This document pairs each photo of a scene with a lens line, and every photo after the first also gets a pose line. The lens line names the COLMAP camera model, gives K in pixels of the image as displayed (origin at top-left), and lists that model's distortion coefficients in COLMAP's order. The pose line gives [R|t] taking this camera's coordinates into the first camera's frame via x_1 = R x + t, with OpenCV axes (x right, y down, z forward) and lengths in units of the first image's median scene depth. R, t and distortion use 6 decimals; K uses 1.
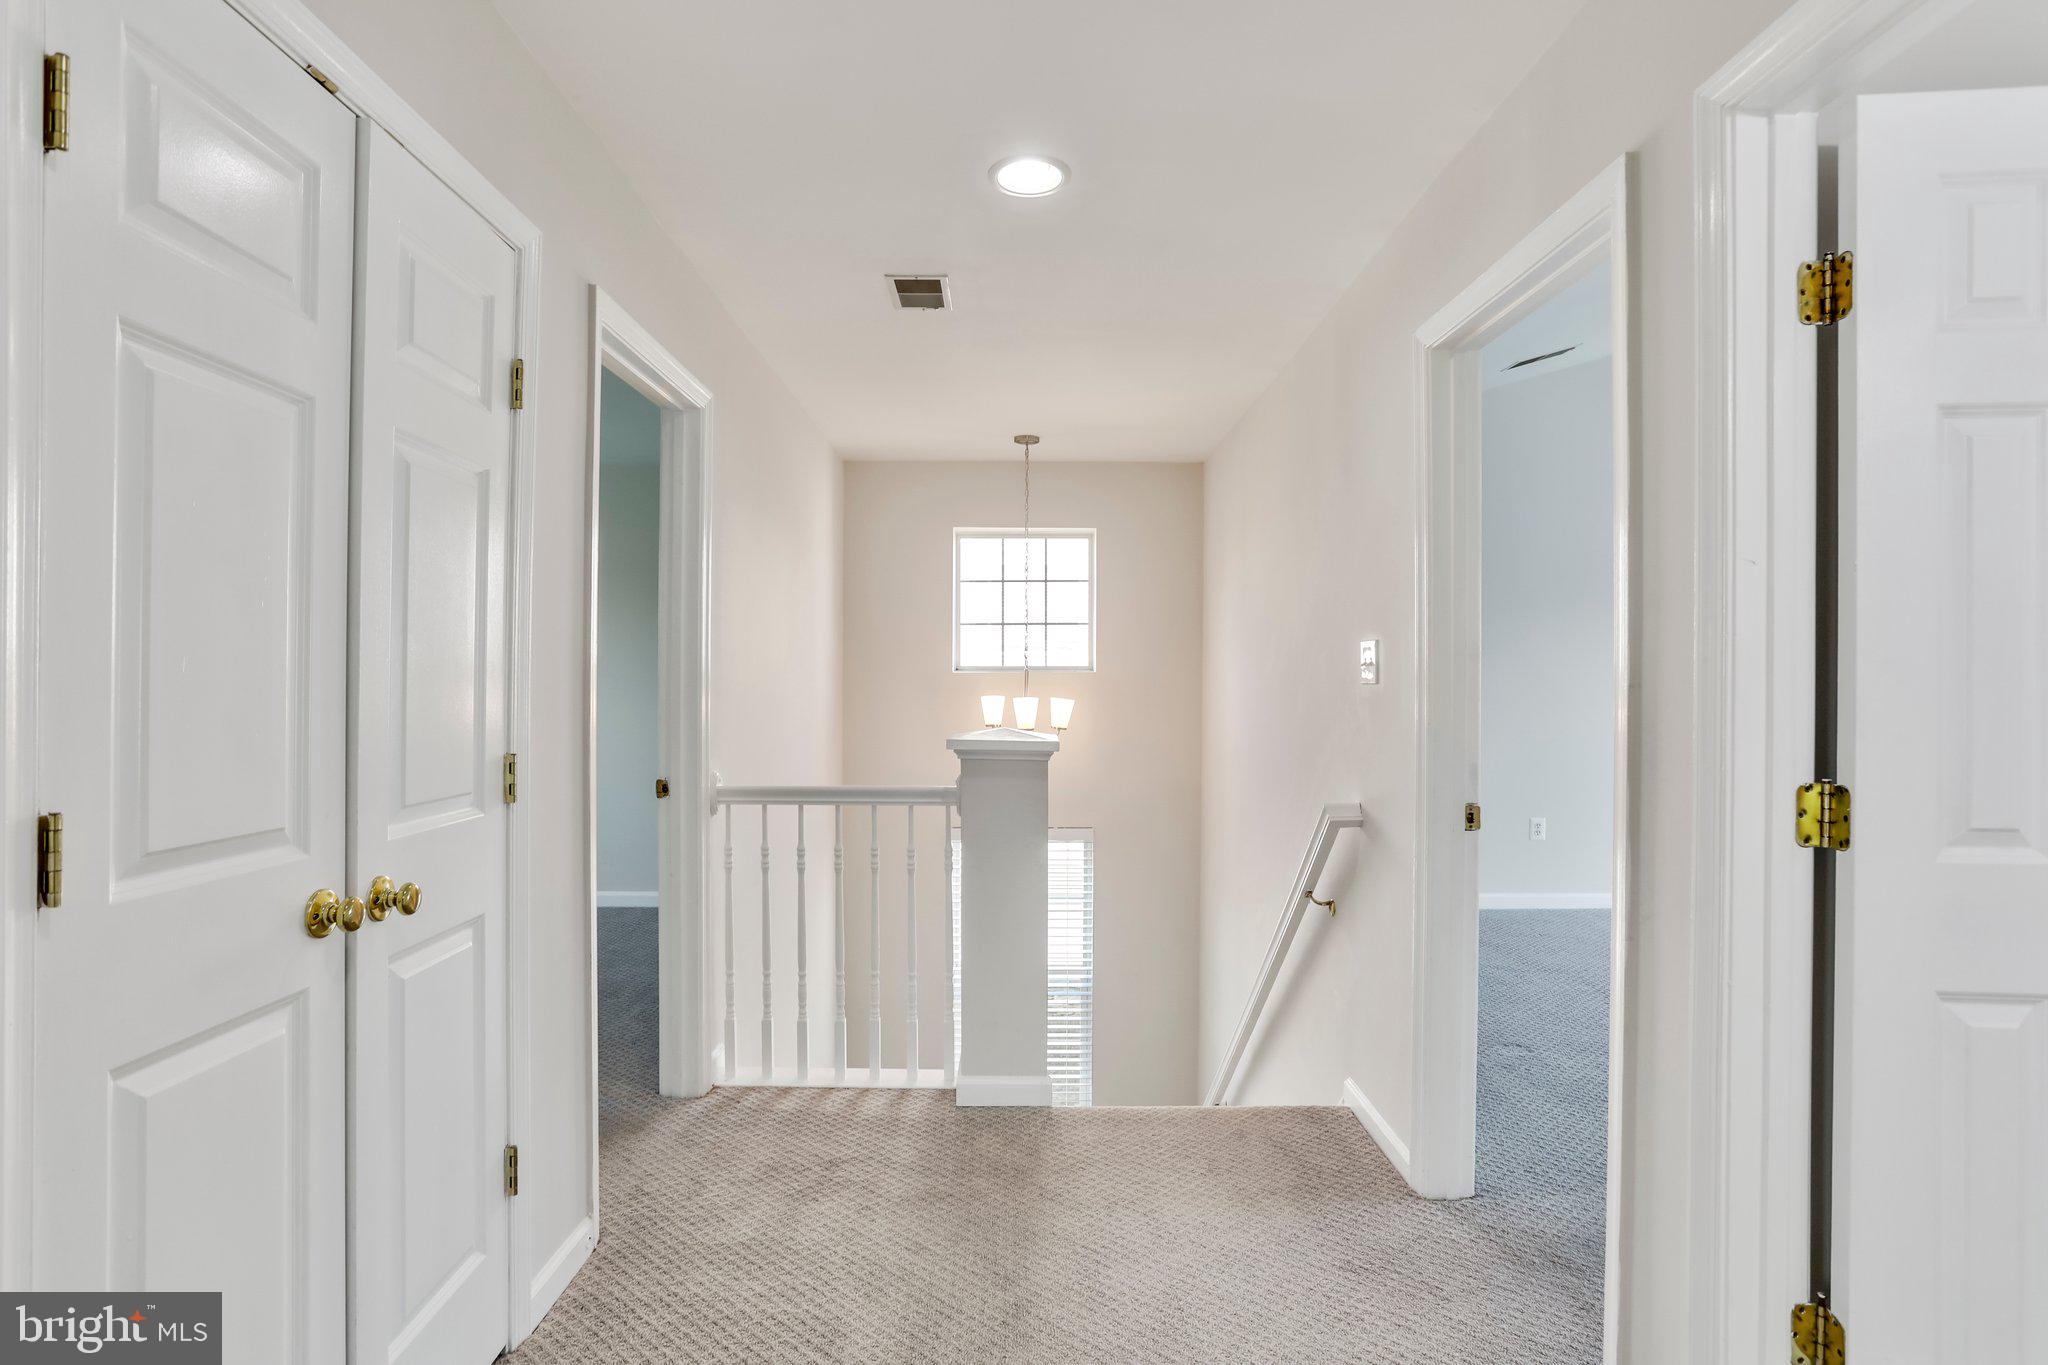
lens RADIAL K [[1050.5, 0, 1024.0], [0, 1050.5, 682.5], [0, 0, 1]] dist [0.001536, 0.000677]
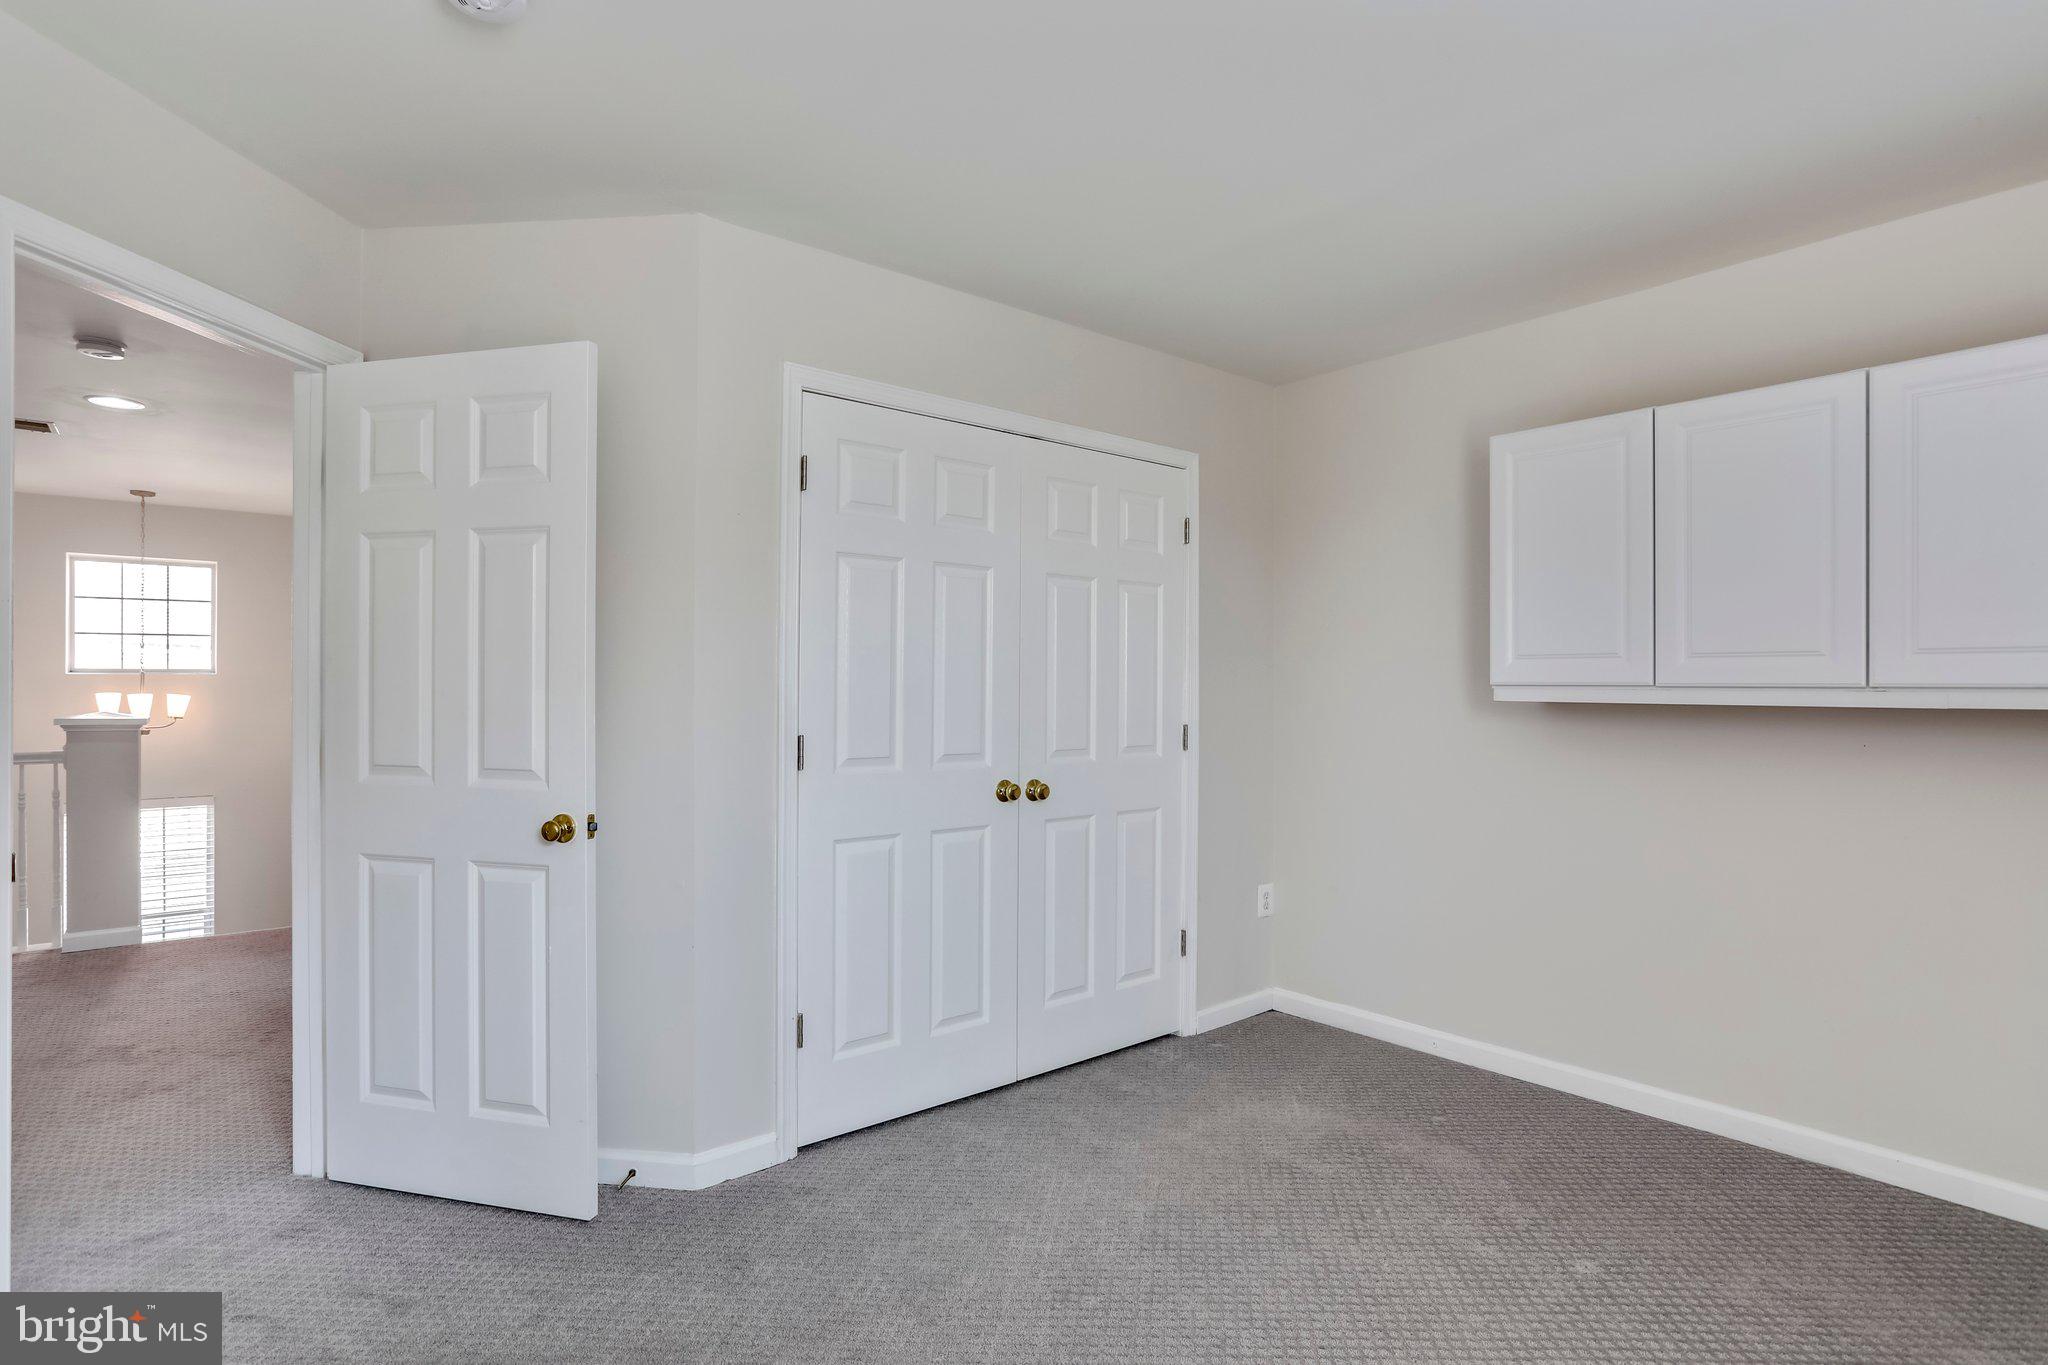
lens RADIAL K [[1050.5, 0, 1024.0], [0, 1050.5, 682.5], [0, 0, 1]] dist [0.001536, 0.000677]
pose [[0.787797, 0.001074, 0.615935, 0.057489], [-0.000980, 0.999999, -0.000490, -0.000212], [-0.615935, -0.000217, 0.787797, -0.653312]]
